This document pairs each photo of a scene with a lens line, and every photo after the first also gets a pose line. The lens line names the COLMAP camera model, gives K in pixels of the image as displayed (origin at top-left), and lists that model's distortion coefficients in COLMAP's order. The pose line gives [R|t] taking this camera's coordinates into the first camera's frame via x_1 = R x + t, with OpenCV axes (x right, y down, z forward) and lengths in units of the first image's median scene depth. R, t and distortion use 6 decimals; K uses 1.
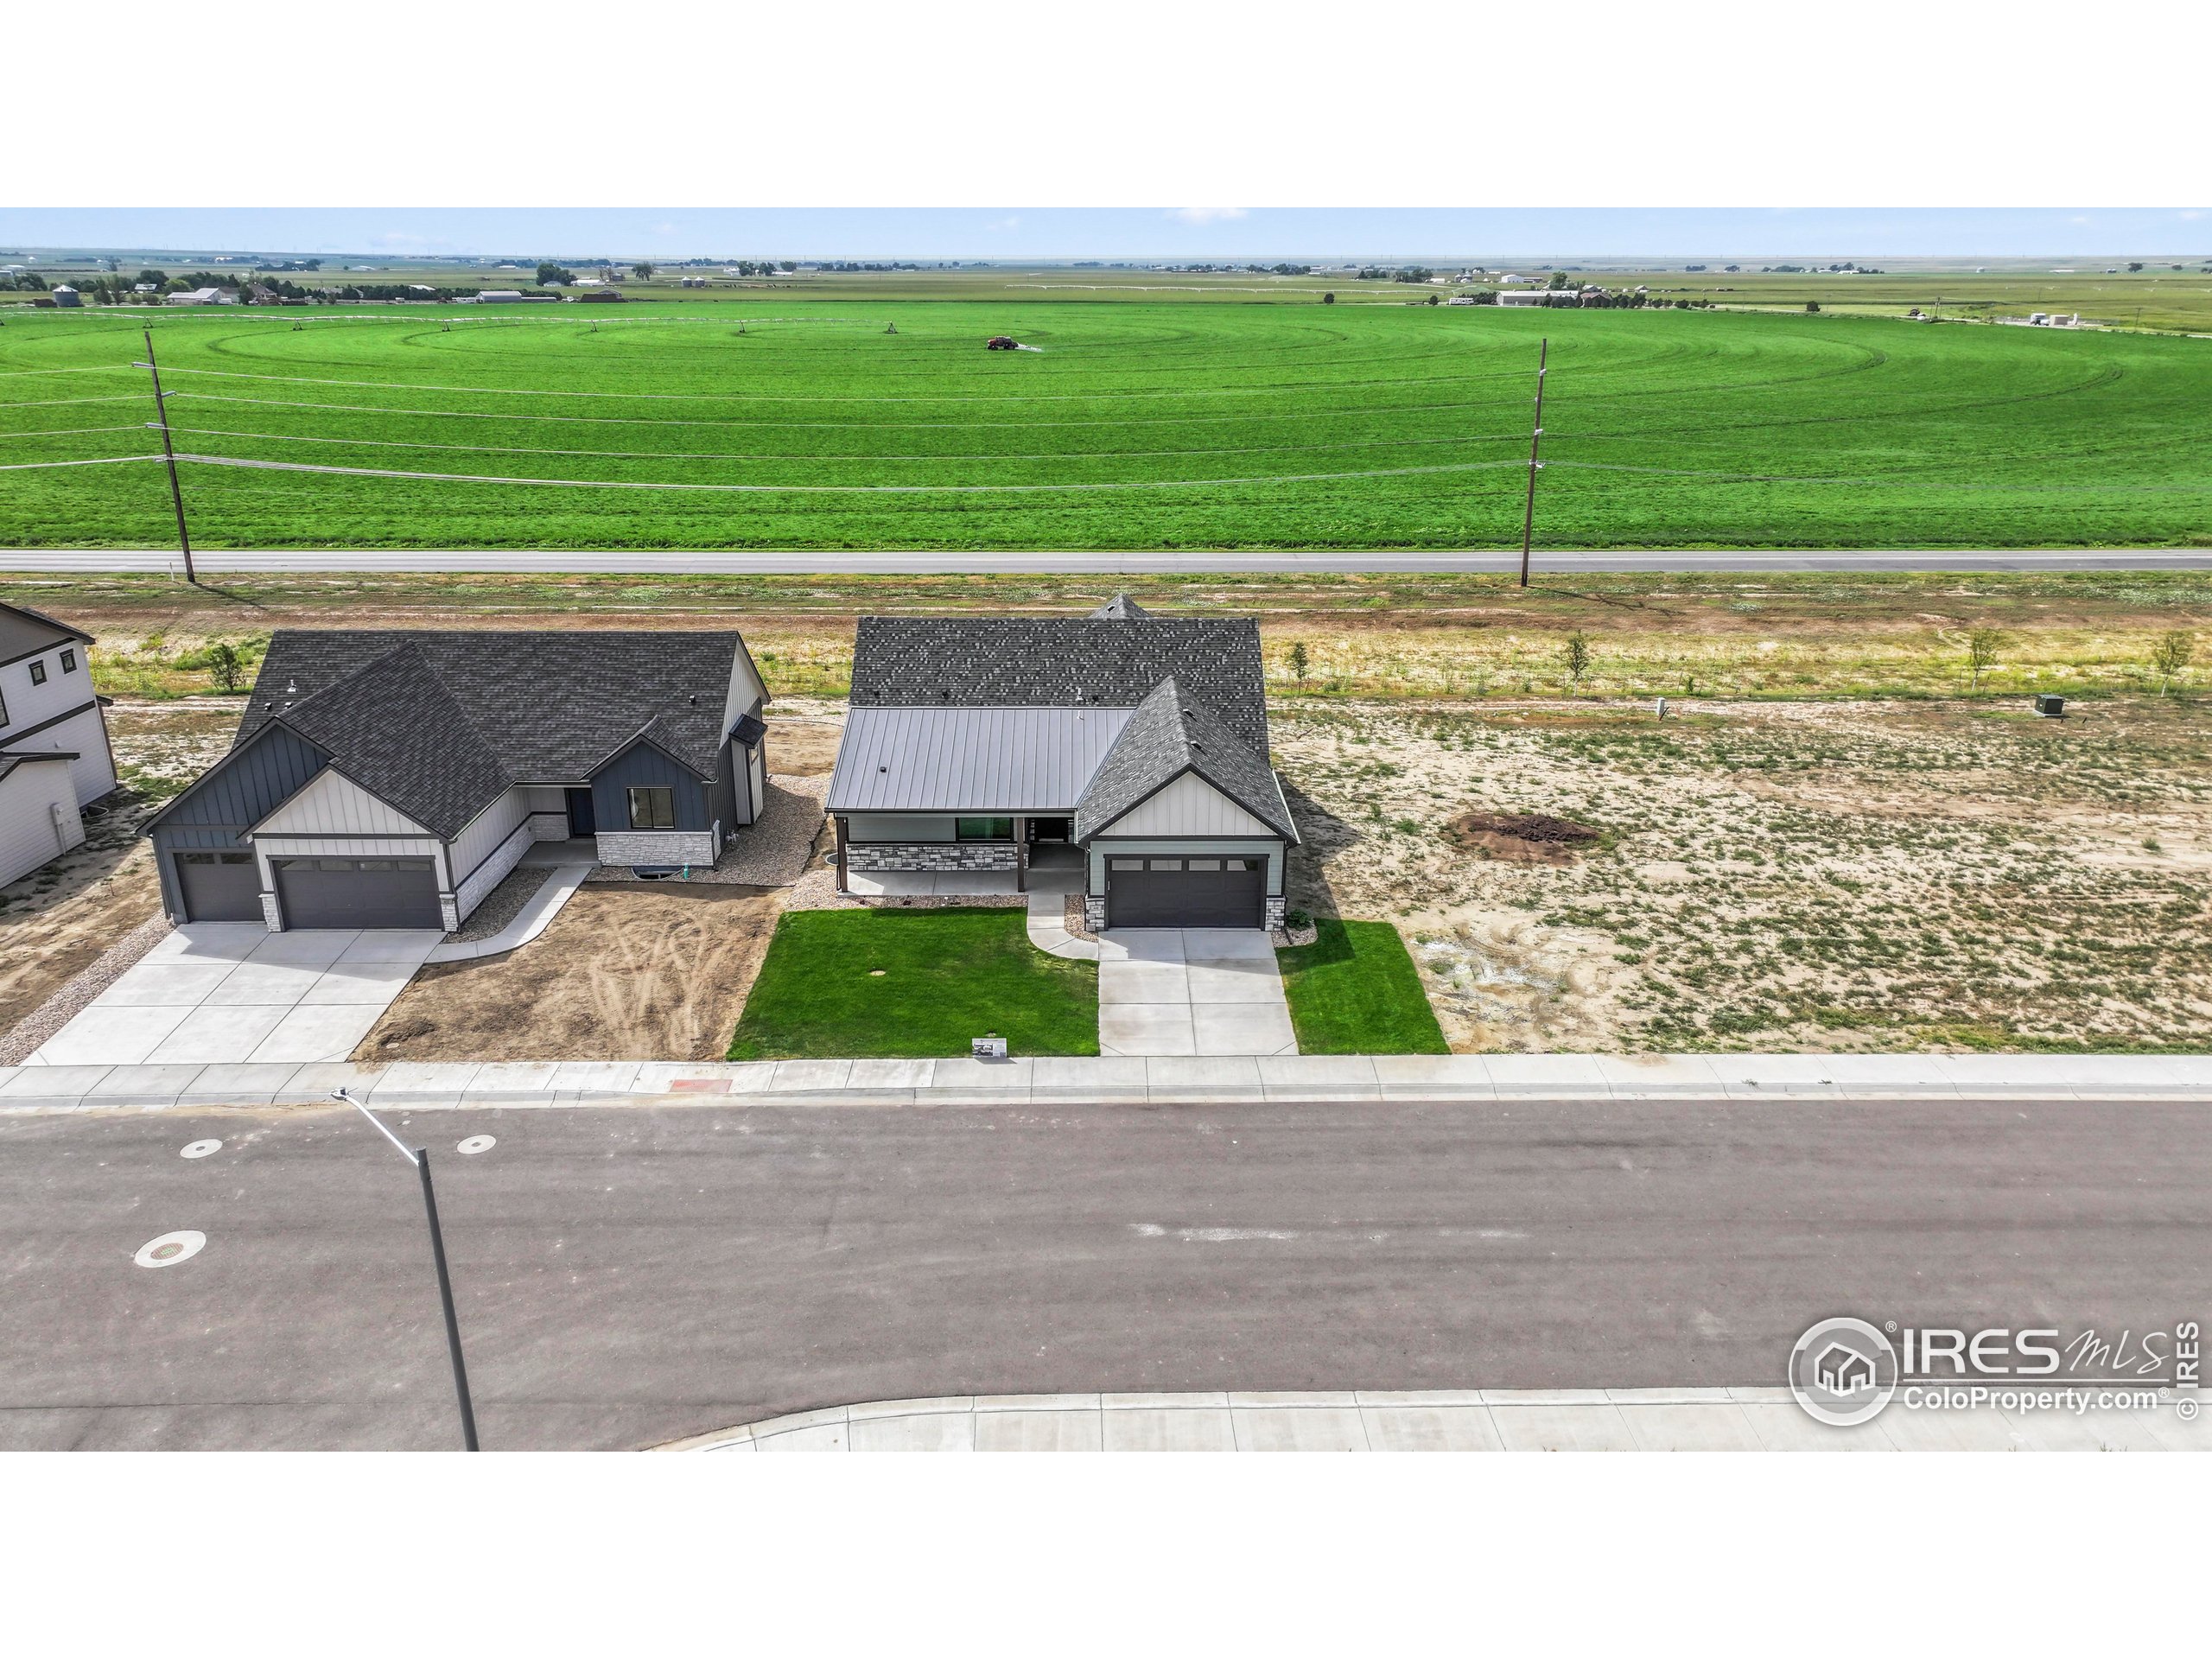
lens RADIAL K [[1504.8, 0, 1106.0], [0, 1504.8, 829.5], [0, 0, 1]] dist [0.043734, -0.002897]
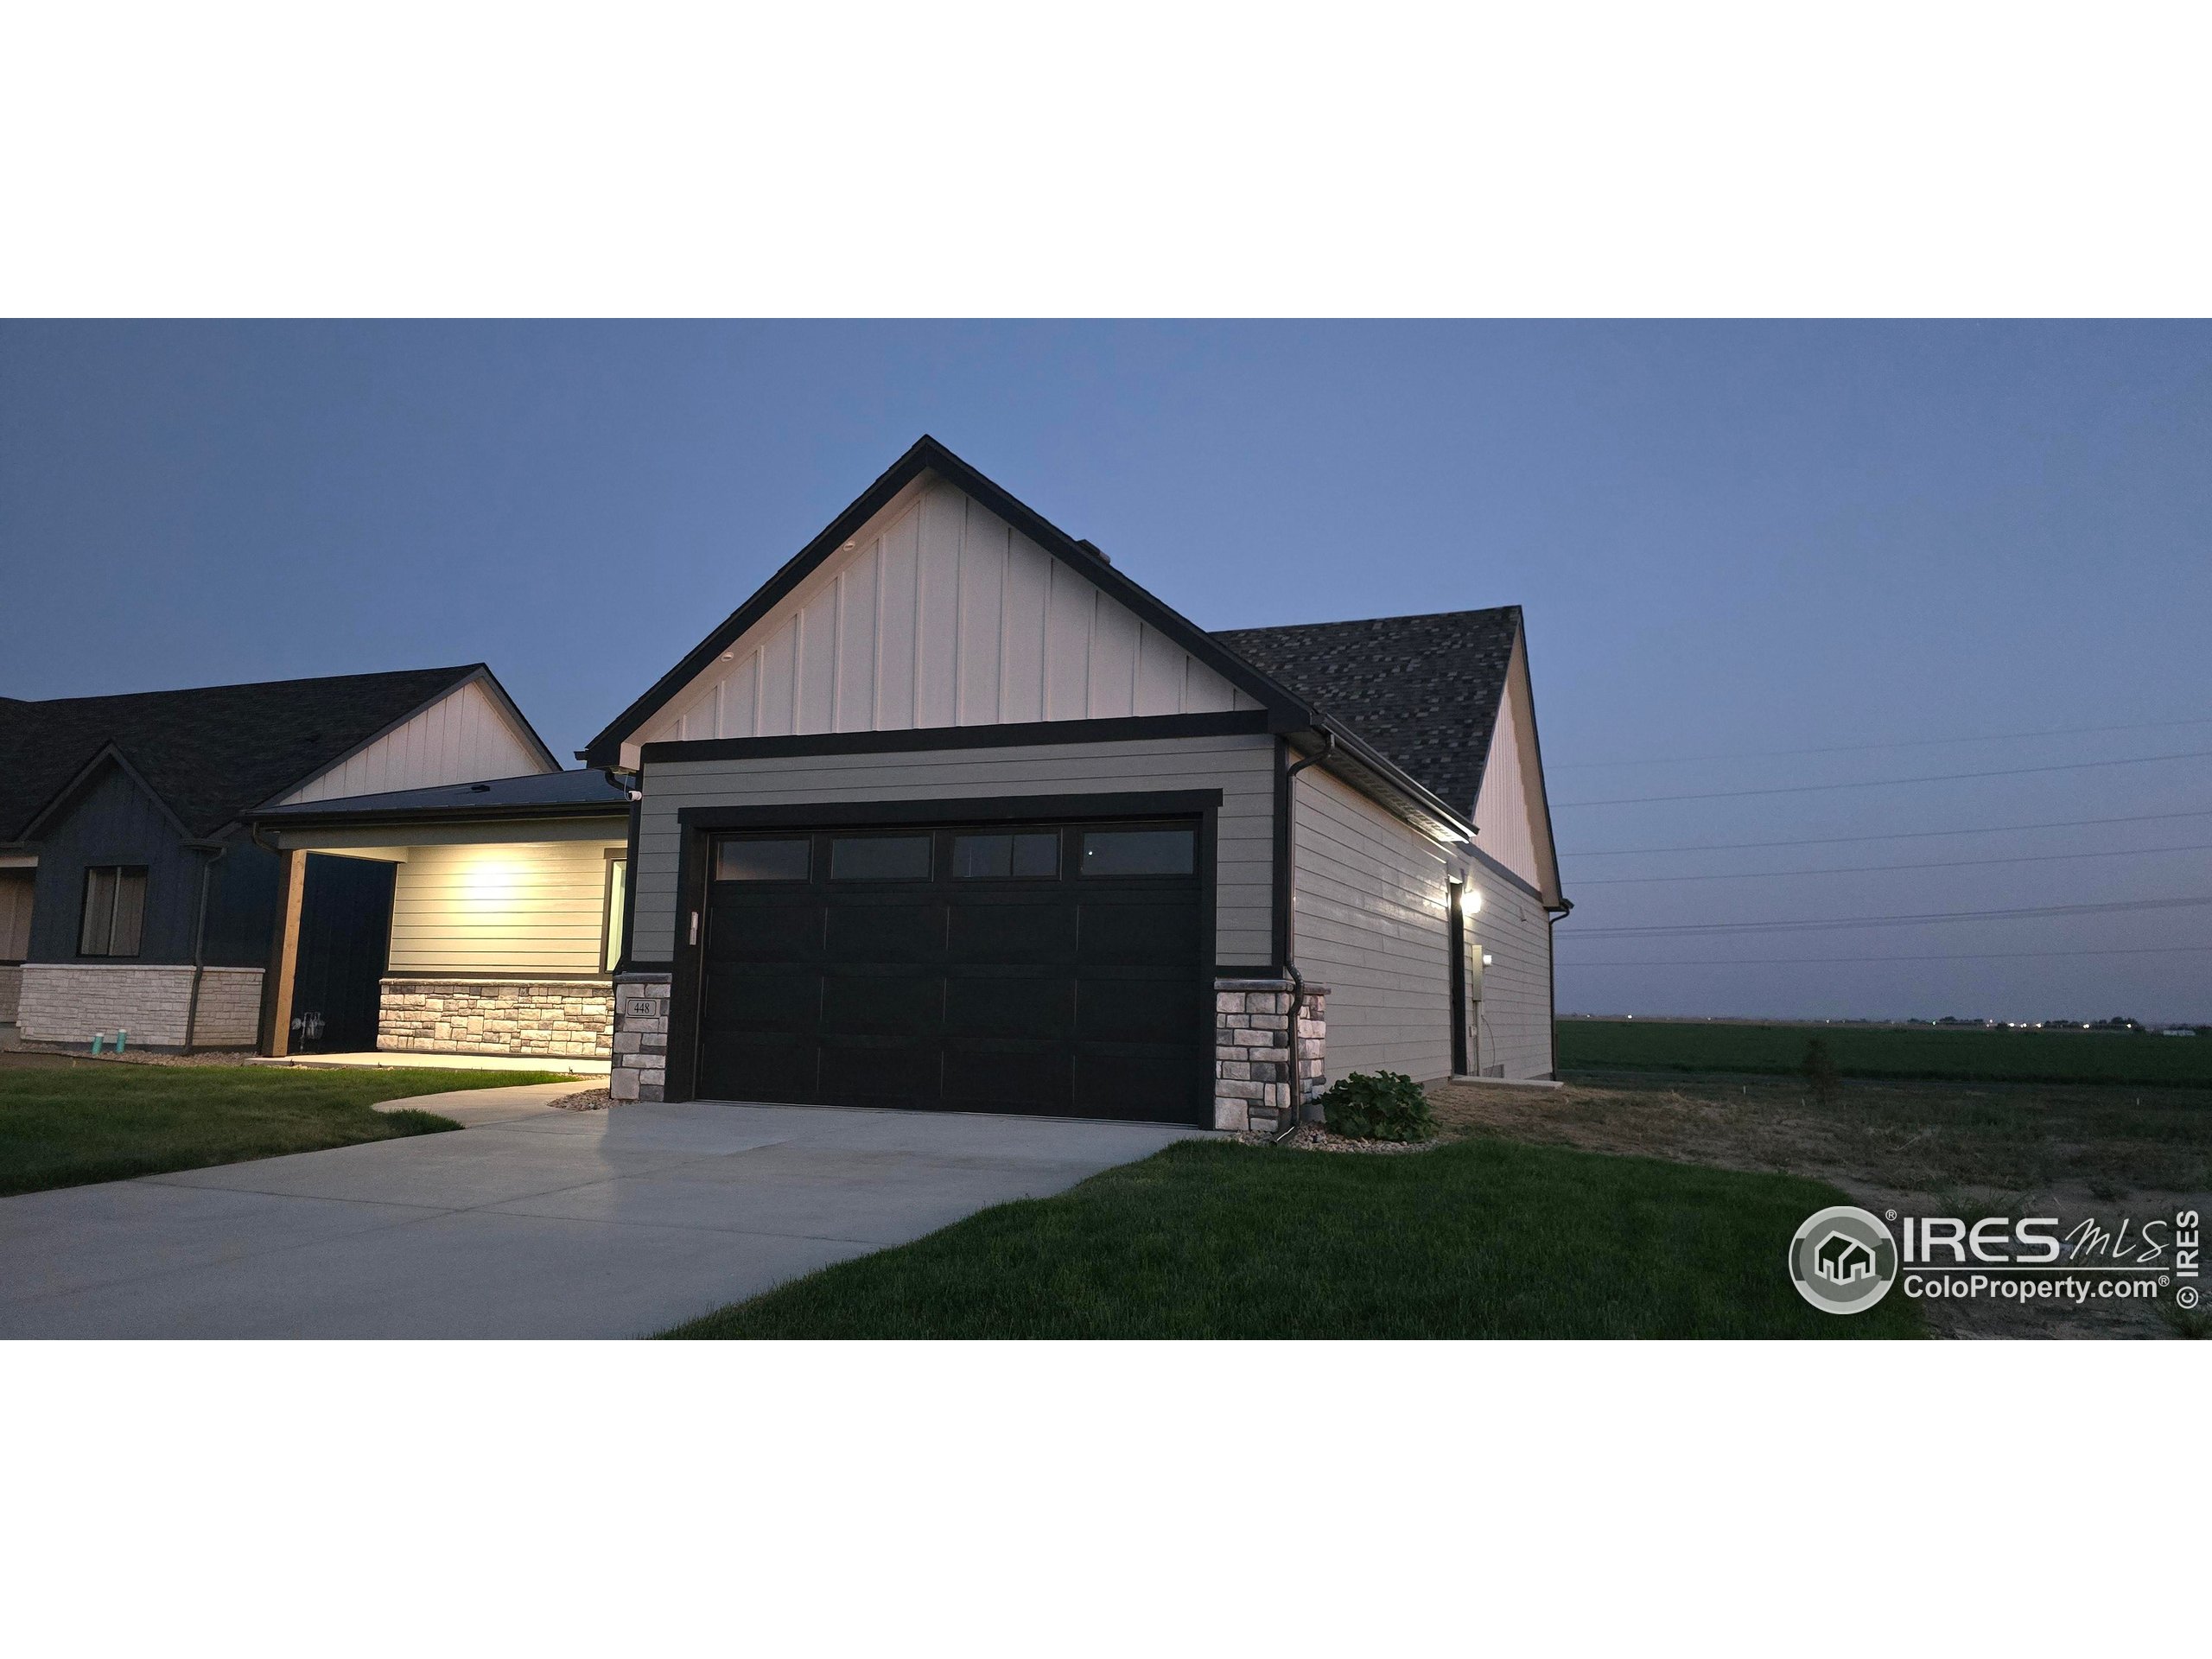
lens RADIAL K [[1504.8, 0, 1106.0], [0, 1504.8, 829.5], [0, 0, 1]] dist [0.043734, -0.002897]
pose [[0.919278, -0.032835, -0.392237, 0.186264], [-0.148079, 0.894456, -0.421926, 0.128920], [0.364692, 0.445950, 0.817391, 0.780251]]
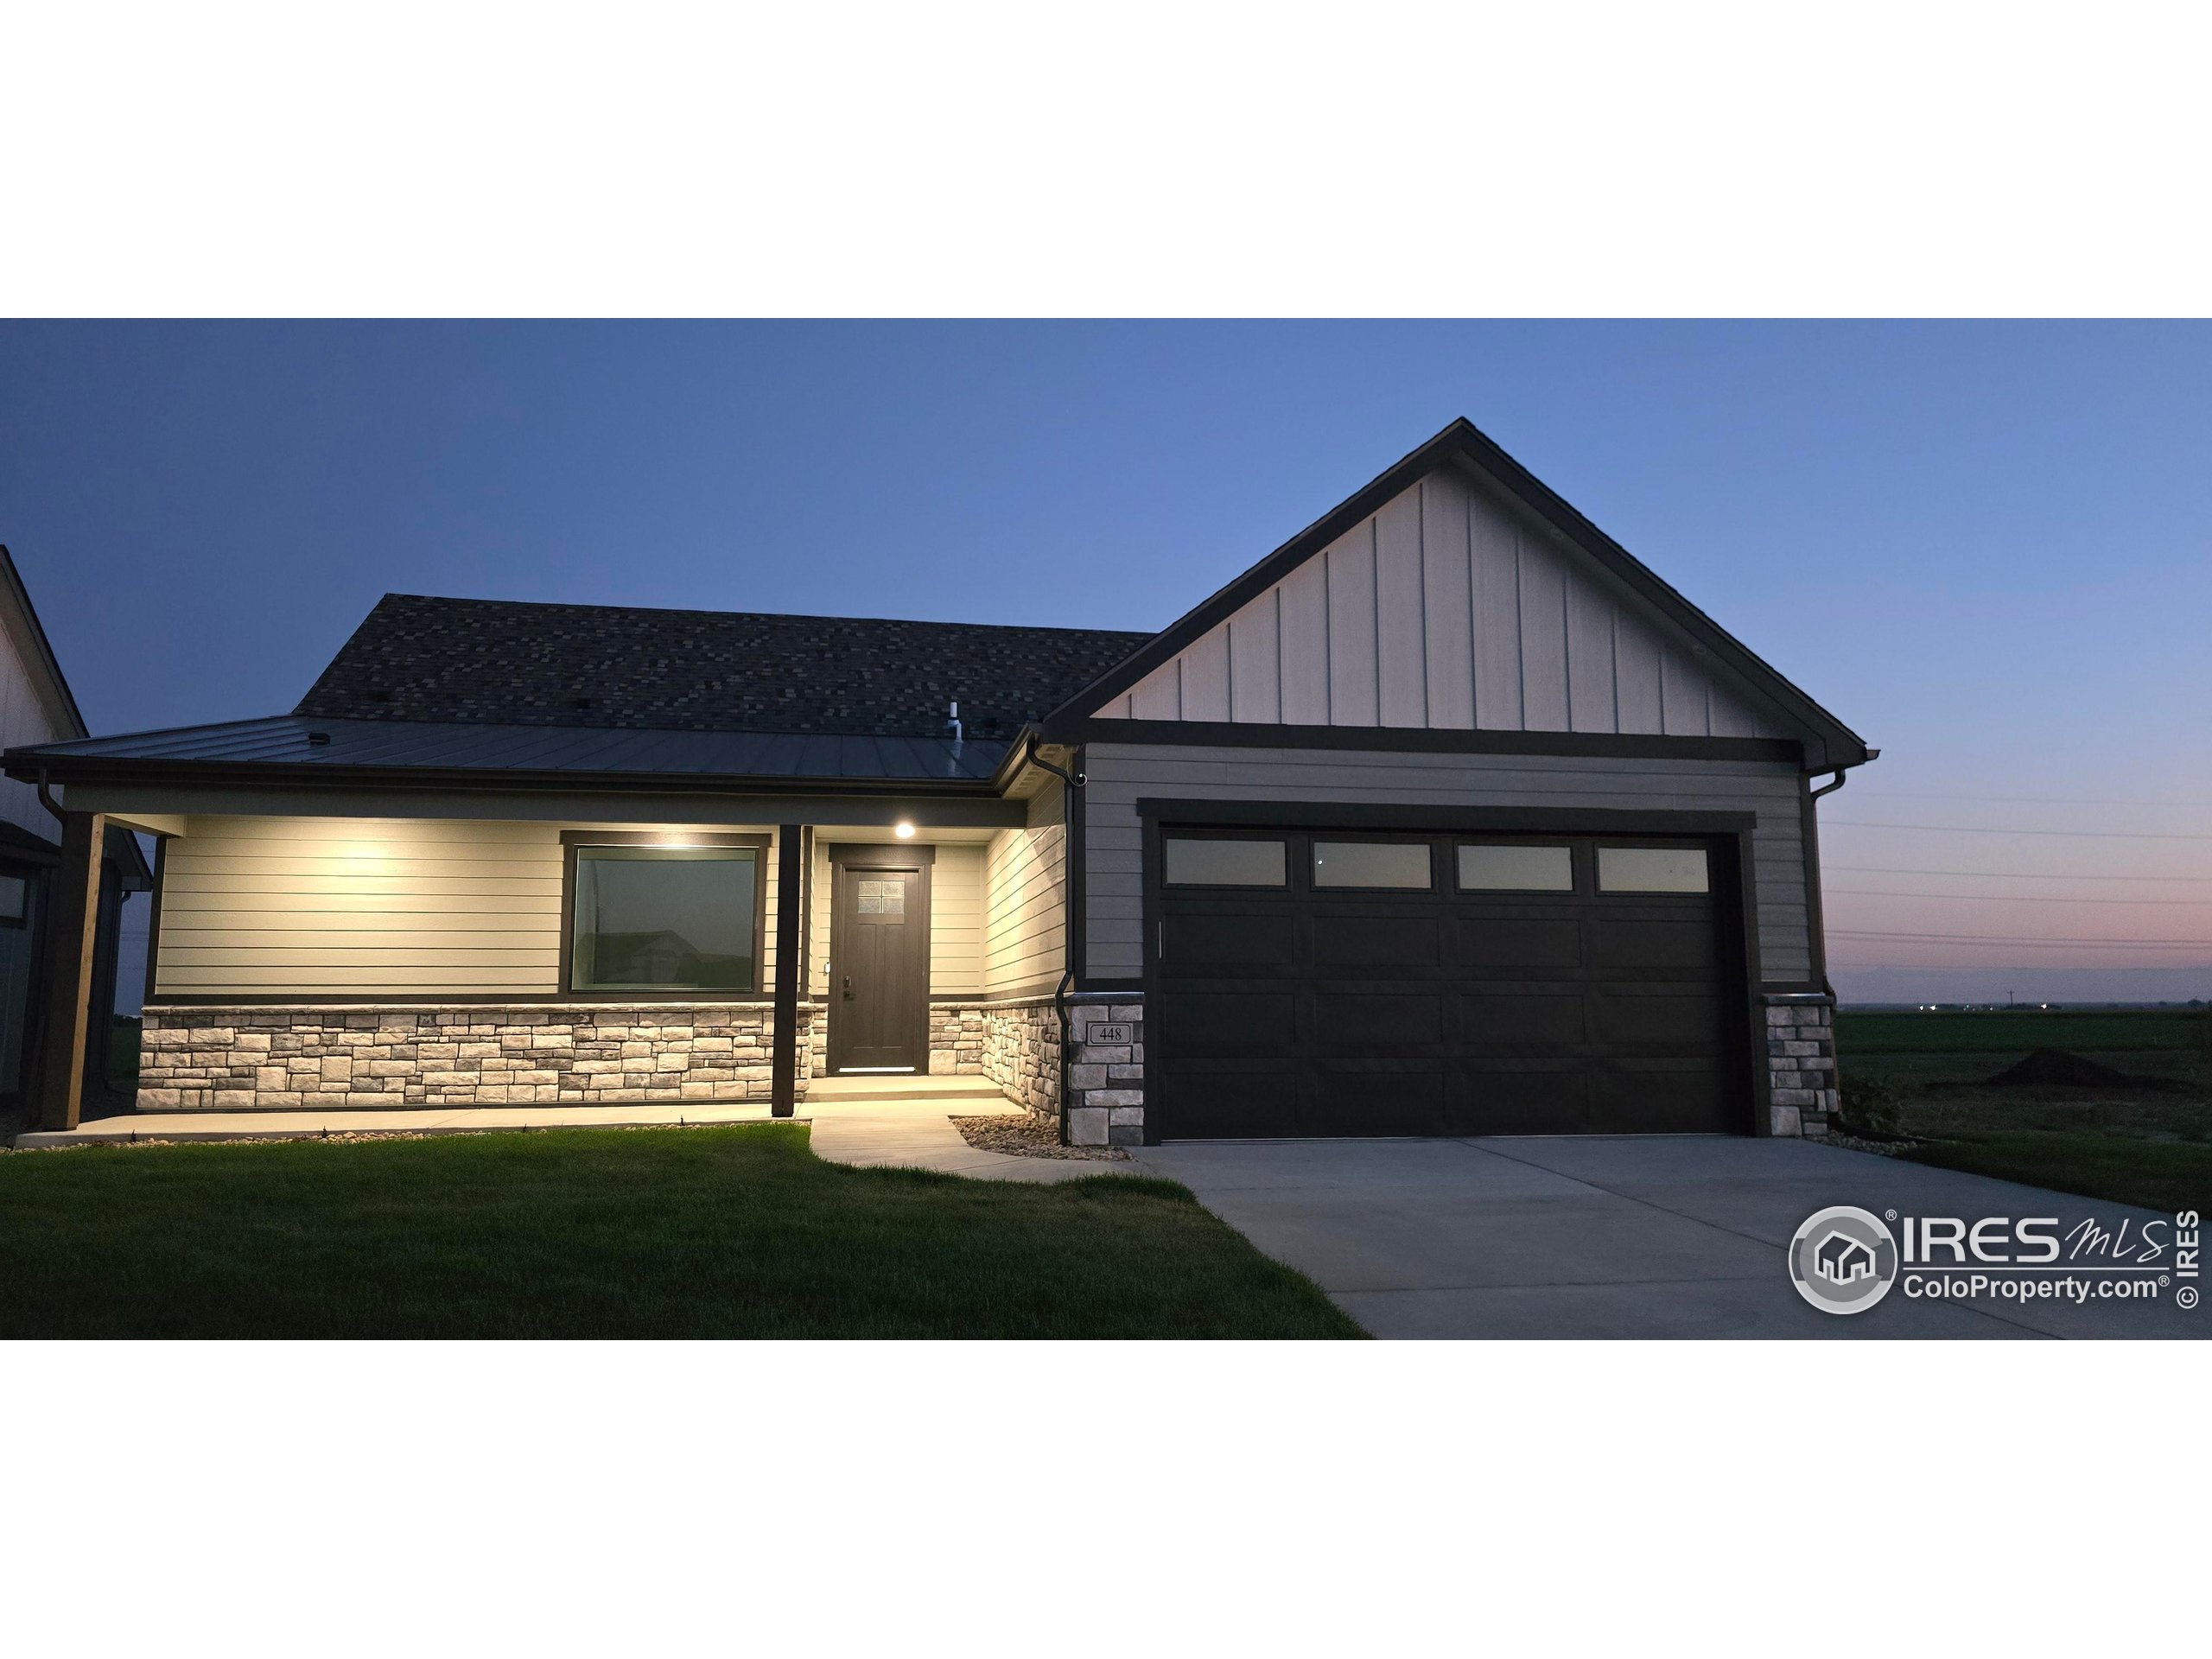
lens RADIAL K [[1504.8, 0, 1106.0], [0, 1504.8, 829.5], [0, 0, 1]] dist [0.043734, -0.002897]
pose [[0.987852, 0.011691, 0.154956, -0.044101], [0.060393, 0.889895, -0.452151, 0.130198], [-0.143180, 0.456016, 0.878378, 0.773530]]
